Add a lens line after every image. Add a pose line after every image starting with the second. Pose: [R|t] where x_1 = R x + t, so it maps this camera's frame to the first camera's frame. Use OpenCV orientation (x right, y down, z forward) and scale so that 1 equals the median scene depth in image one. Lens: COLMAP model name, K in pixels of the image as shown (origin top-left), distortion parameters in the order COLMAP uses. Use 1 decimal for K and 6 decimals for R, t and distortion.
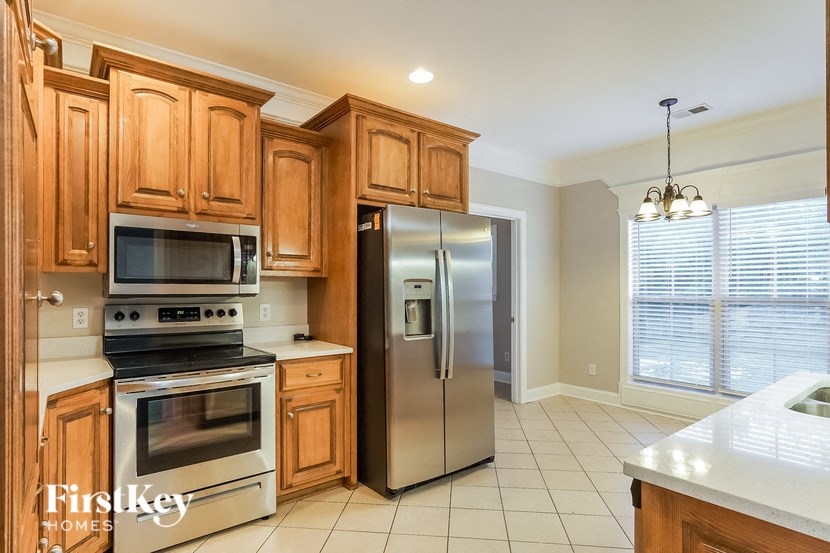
lens RADIAL K [[442.8, 0, 423.4], [0, 442.8, 288.0], [0, 0, 1]] dist [-0.012126, 0.006203]
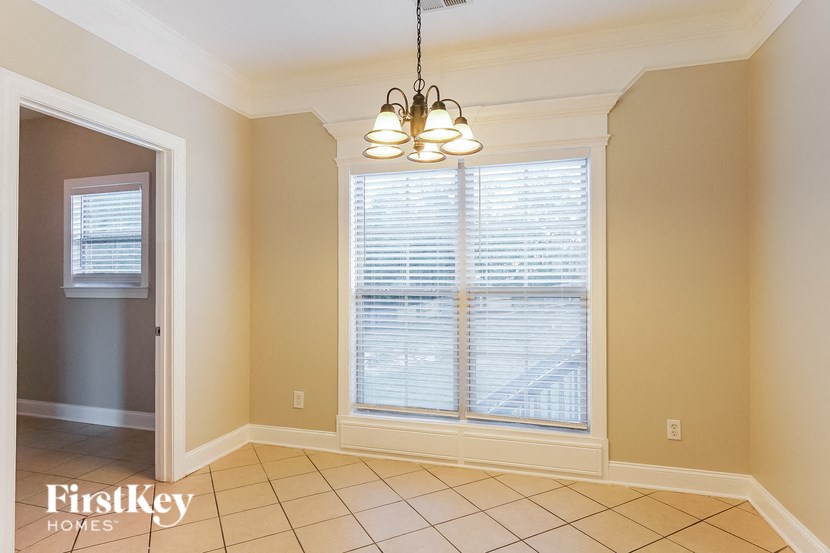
lens RADIAL K [[442.8, 0, 422.0], [0, 442.8, 275.1], [0, 0, 1]] dist [-0.012126, 0.006203]
pose [[0.822691, 0.006670, 0.568449, 0.173937], [-0.001526, 0.999953, -0.009525, 0.006812], [-0.568486, 0.006969, 0.822663, 0.389779]]
